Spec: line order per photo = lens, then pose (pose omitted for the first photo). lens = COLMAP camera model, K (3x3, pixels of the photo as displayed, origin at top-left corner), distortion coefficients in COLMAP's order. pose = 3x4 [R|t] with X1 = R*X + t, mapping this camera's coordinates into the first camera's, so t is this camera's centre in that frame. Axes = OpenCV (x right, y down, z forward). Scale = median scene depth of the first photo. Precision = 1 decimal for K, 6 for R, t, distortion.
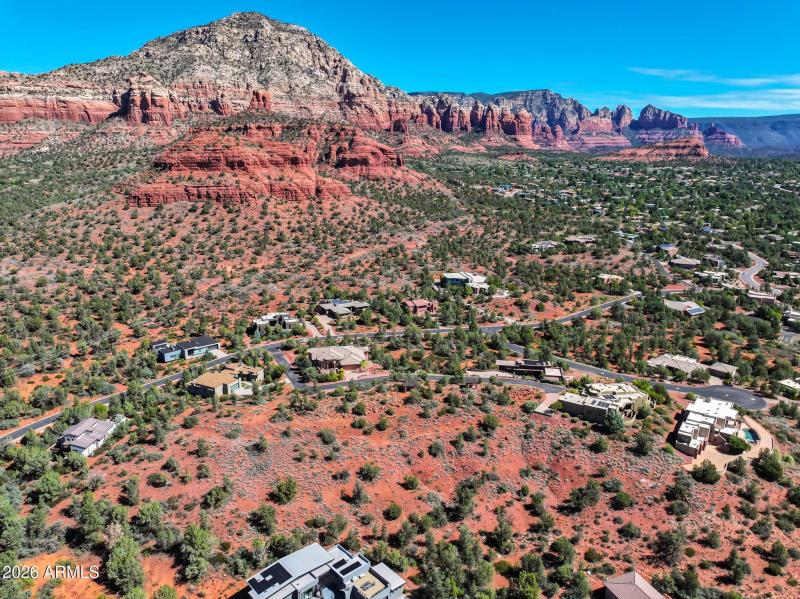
lens RADIAL K [[563.6, 0, 400.0], [0, 563.6, 299.5], [0, 0, 1]] dist [-0.004230, 0.020813]
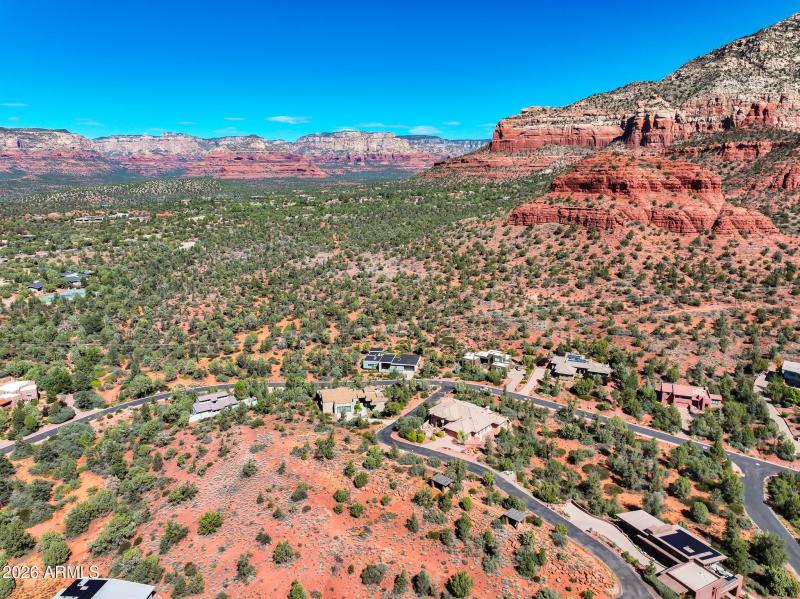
lens RADIAL K [[563.6, 0, 400.0], [0, 563.6, 299.5], [0, 0, 1]] dist [-0.004230, 0.020813]
pose [[0.632872, 0.177246, -0.753696, 0.187593], [-0.207026, 0.976739, 0.055860, -0.041374], [0.746065, 0.120682, 0.654845, 0.169533]]
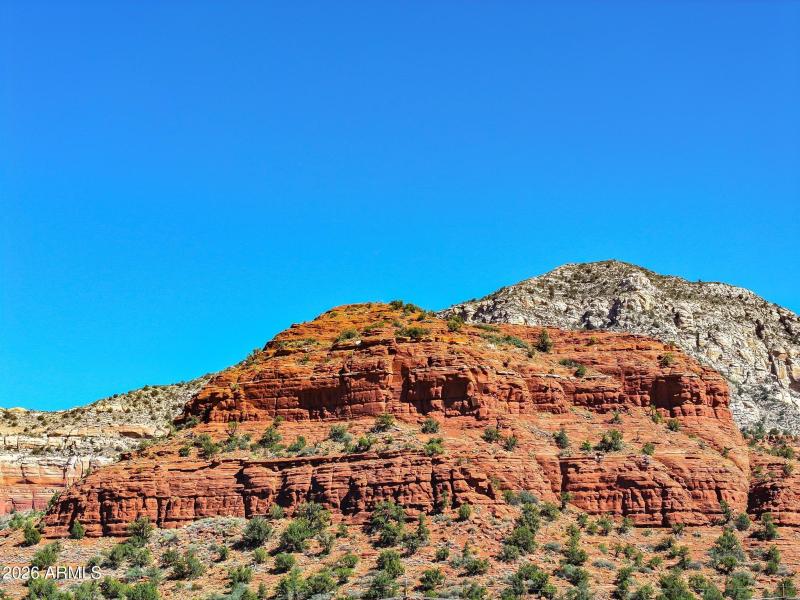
lens RADIAL K [[1610.6, 0, 400.0], [0, 1610.6, 300.0], [0, 0, 1]] dist [-0.128609, 0.231739]
pose [[0.930528, -0.076048, -0.358238, -0.038180], [-0.104268, 0.882702, -0.458220, 0.060120], [0.351064, 0.463739, 0.813449, 0.359029]]
